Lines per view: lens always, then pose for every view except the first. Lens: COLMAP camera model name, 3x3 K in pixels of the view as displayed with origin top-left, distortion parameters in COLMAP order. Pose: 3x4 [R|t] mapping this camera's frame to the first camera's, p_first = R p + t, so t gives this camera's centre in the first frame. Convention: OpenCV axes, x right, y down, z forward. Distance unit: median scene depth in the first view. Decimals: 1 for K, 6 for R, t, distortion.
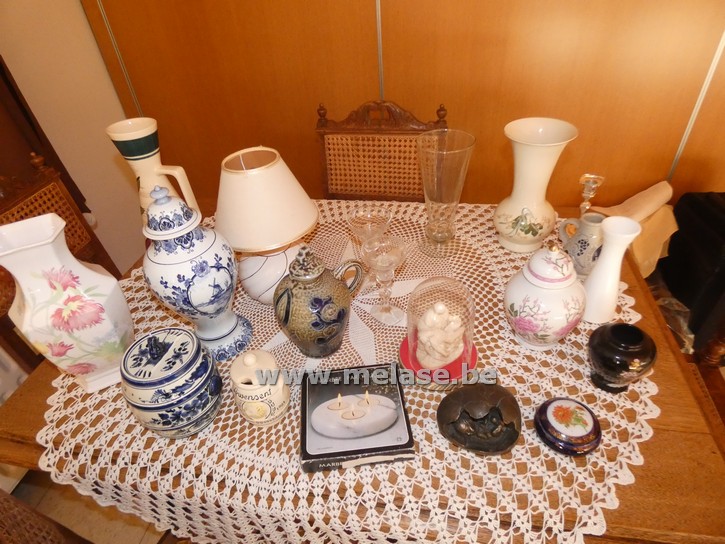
lens RADIAL K [[420.1, 0, 362.5], [0, 420.1, 272.0], [0, 0, 1]] dist [-0.023750, 0.000471]
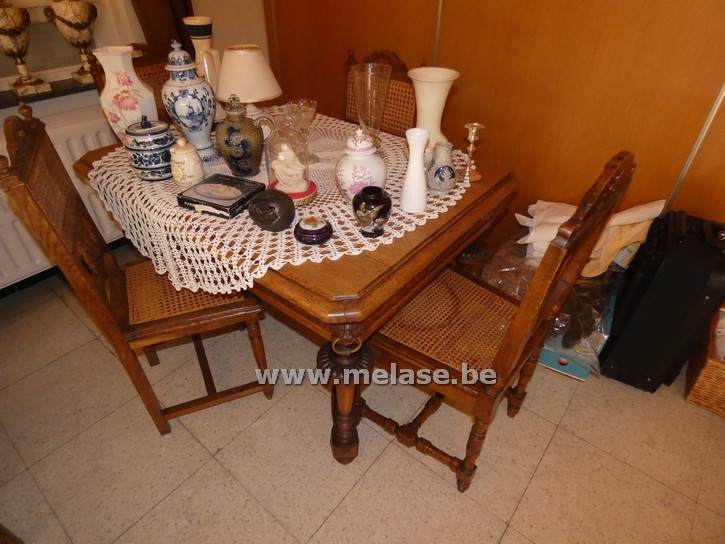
lens RADIAL K [[420.1, 0, 362.5], [0, 420.1, 272.0], [0, 0, 1]] dist [0.000824, 0.000040]
pose [[0.877164, 0.354473, -0.323932, 1.139308], [-0.354340, 0.933088, 0.061558, 0.325074], [0.324078, 0.060786, 0.944075, -0.402695]]
